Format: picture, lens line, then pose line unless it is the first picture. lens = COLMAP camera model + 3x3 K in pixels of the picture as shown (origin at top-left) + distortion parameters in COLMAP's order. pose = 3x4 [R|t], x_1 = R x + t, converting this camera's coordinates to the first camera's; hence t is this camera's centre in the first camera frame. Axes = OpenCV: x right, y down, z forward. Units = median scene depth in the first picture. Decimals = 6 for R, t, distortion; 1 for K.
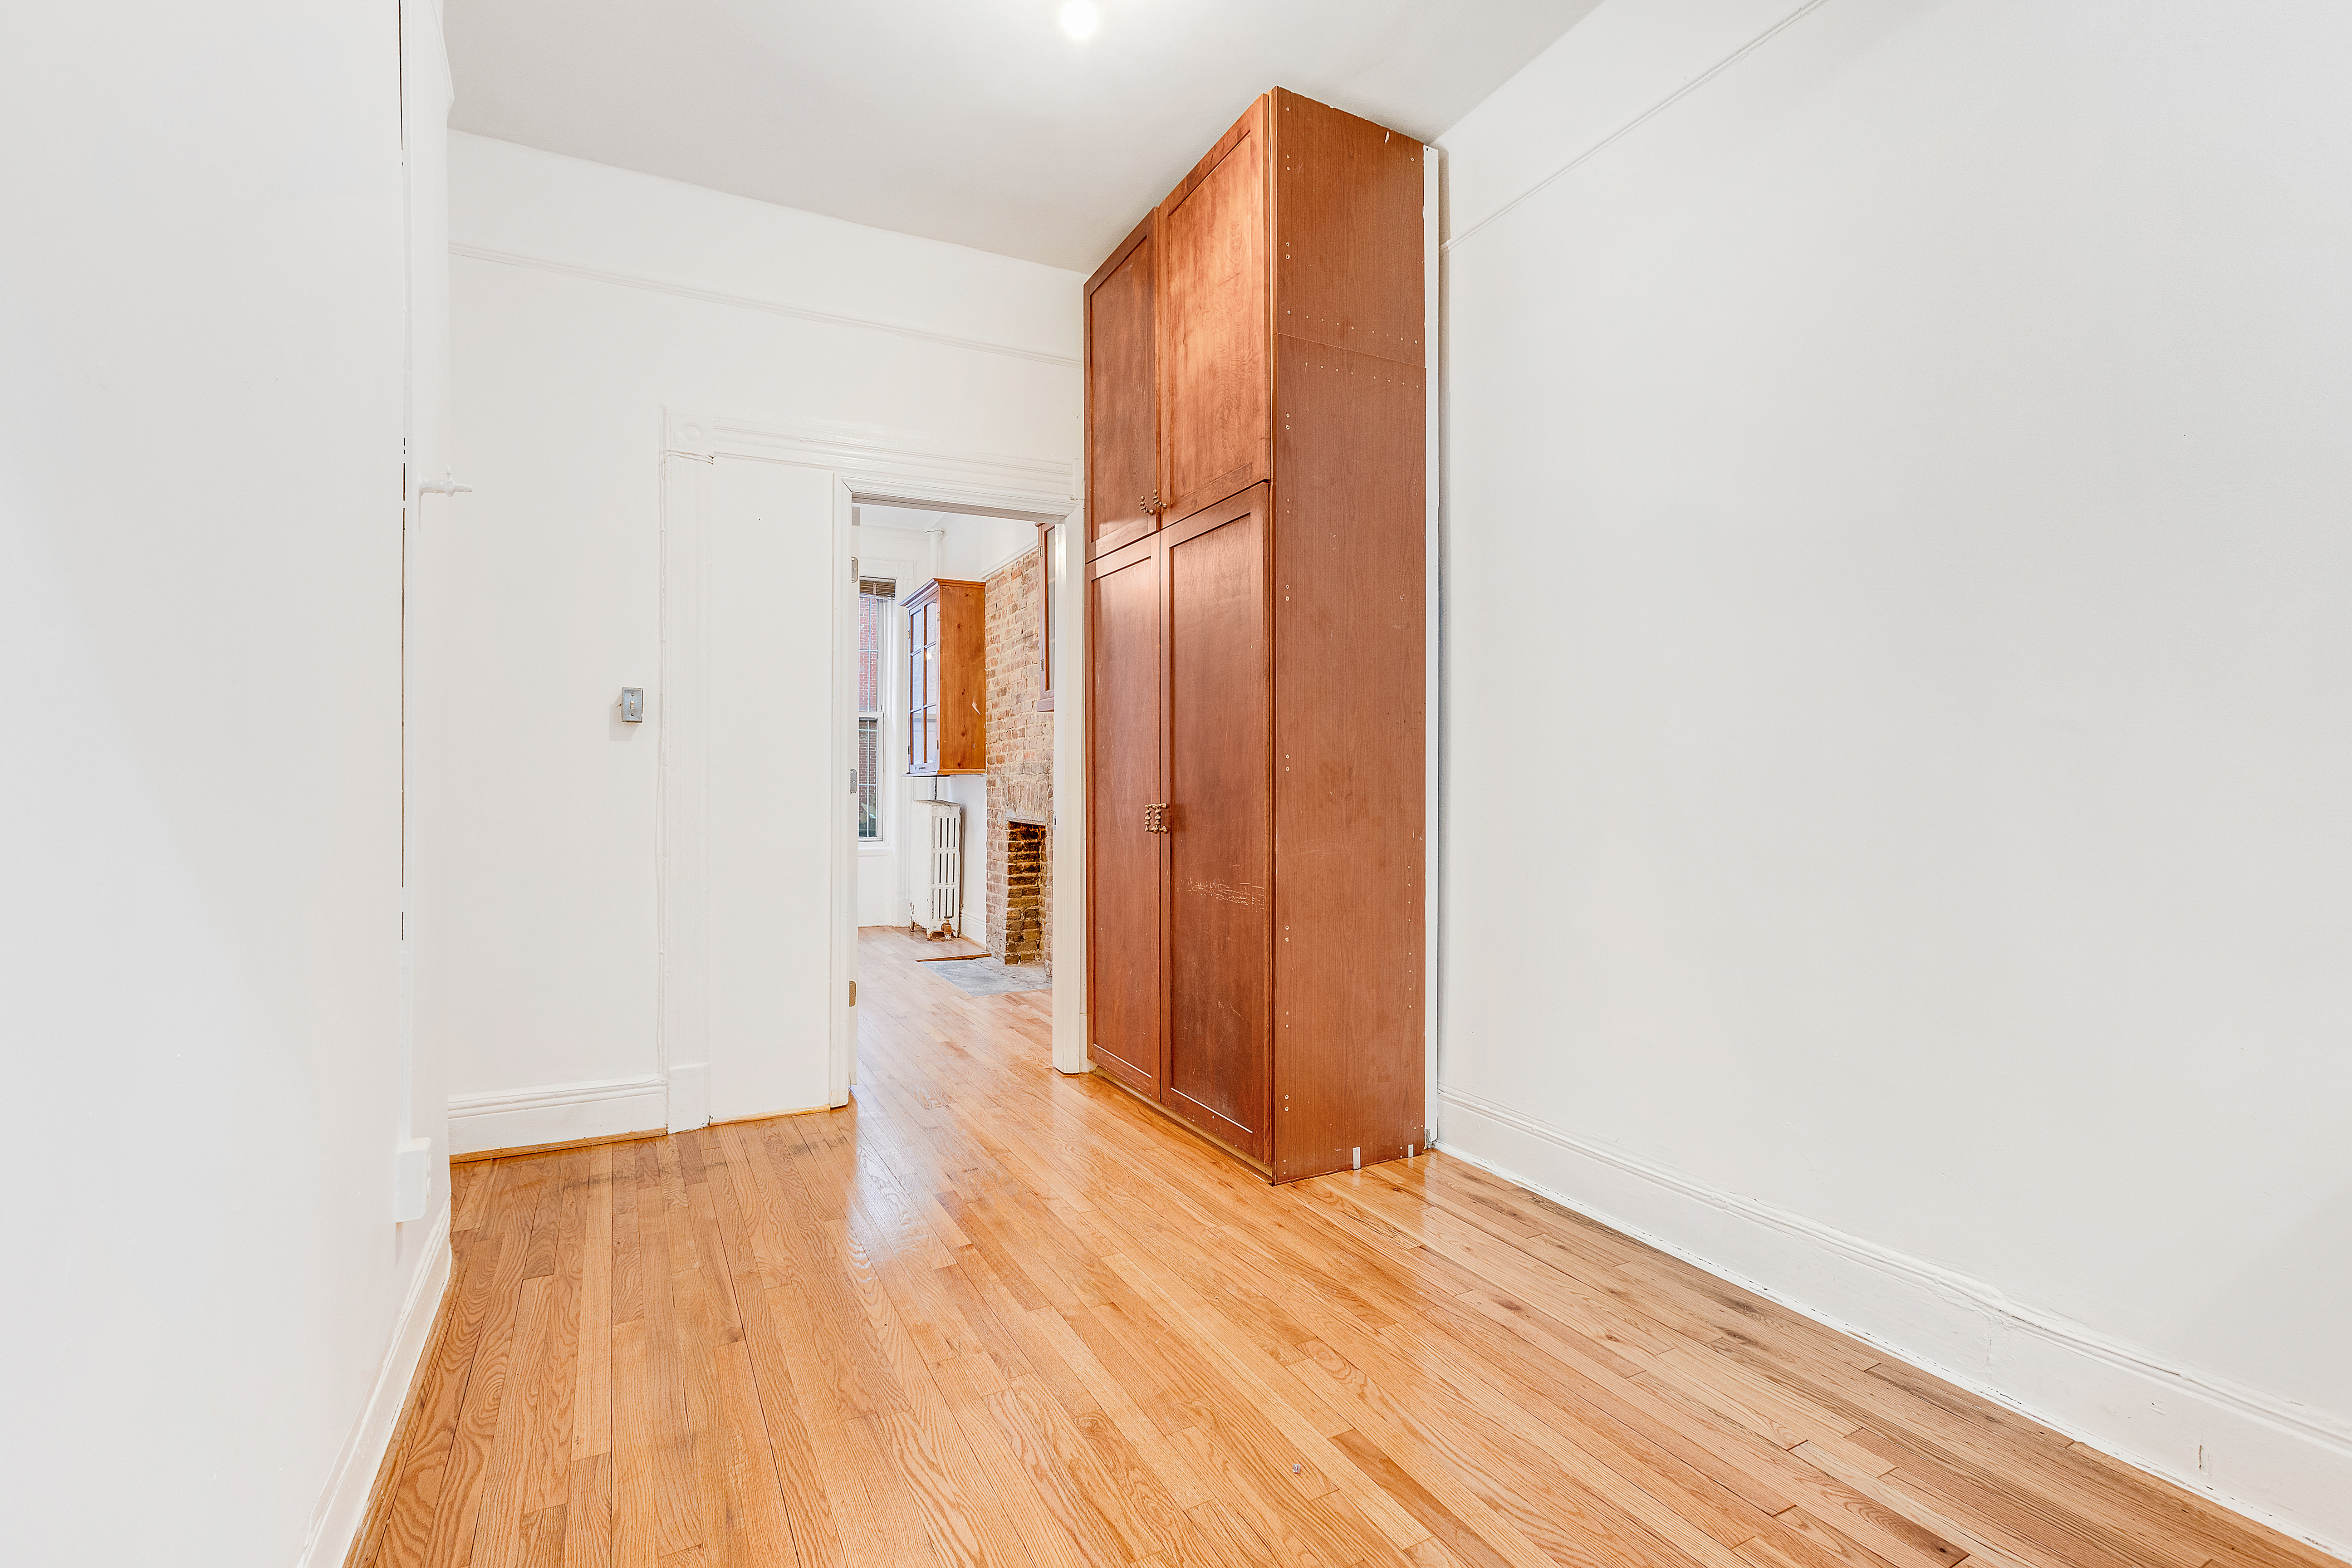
lens RADIAL K [[1054.1, 0, 1176.0], [0, 1054.1, 784.0], [0, 0, 1]] dist [-0.003268, 0.000001]
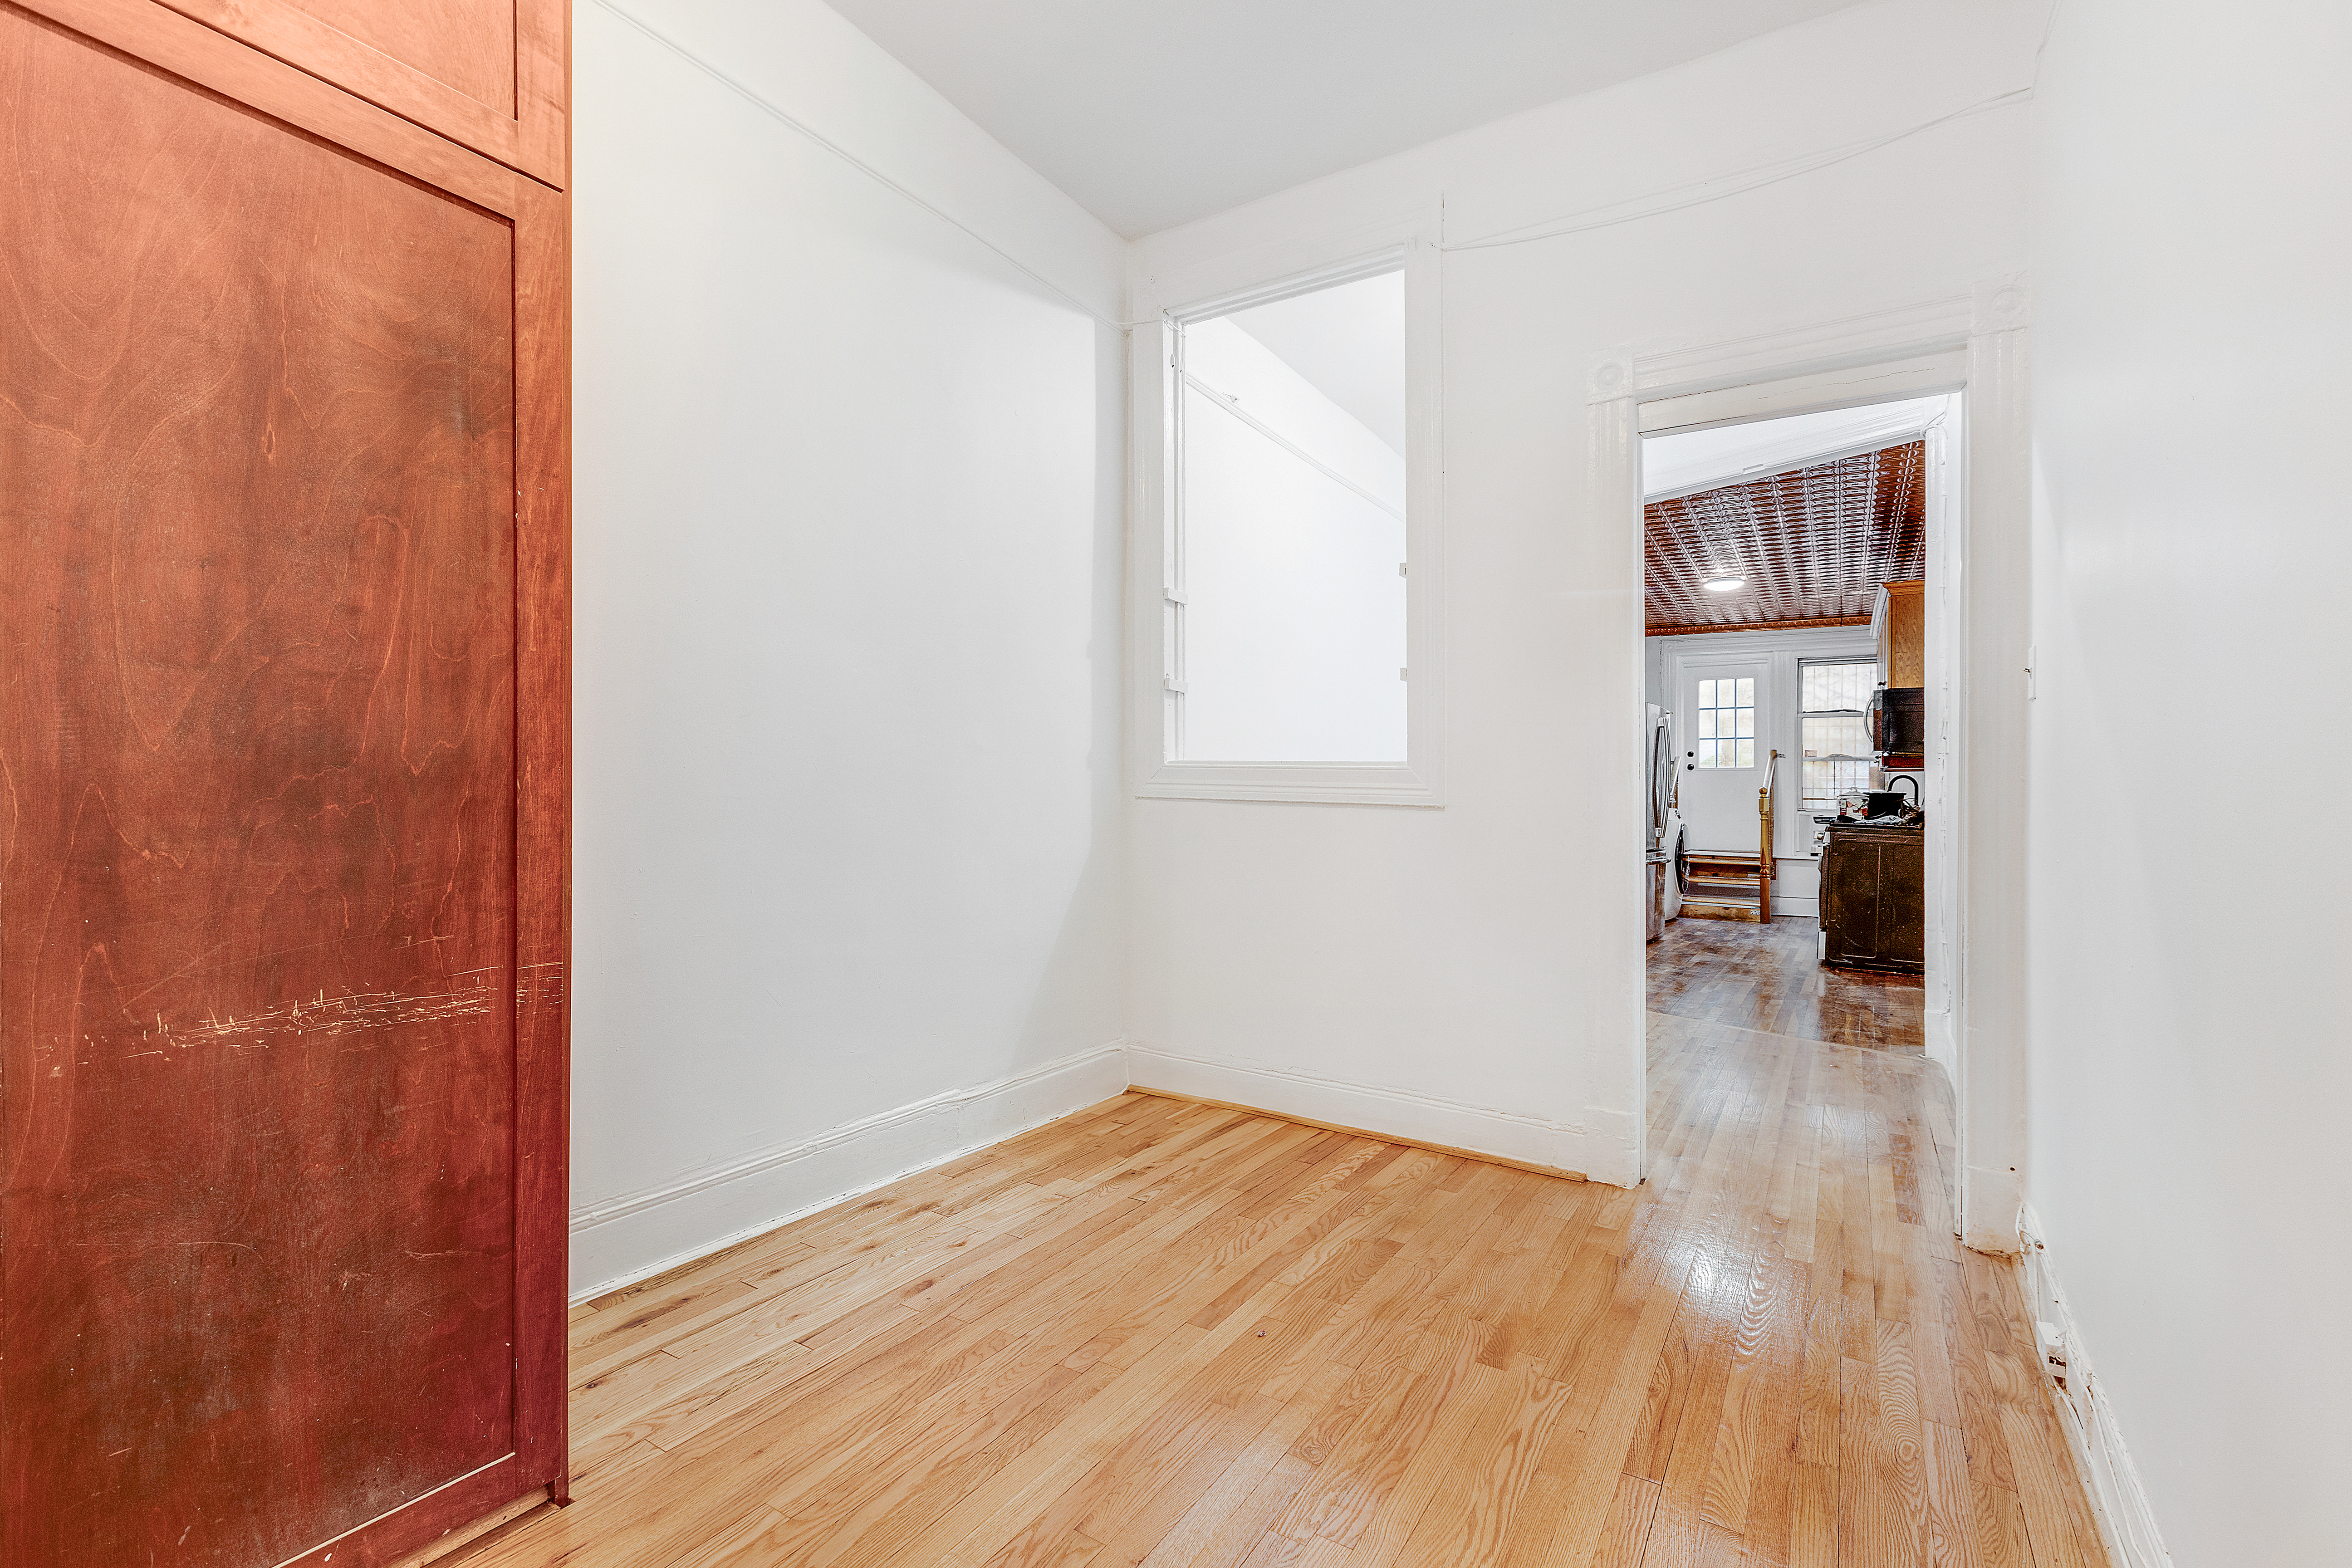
lens RADIAL K [[1084.5, 0, 1138.7], [0, 1084.5, 783.3], [0, 0, 1]] dist [0.000461, 0.000162]
pose [[-0.484123, 0.000894, 0.875000, -0.581020], [-0.016414, 0.999814, -0.010103, 0.008882], [-0.874846, -0.019253, -0.484018, 1.089574]]
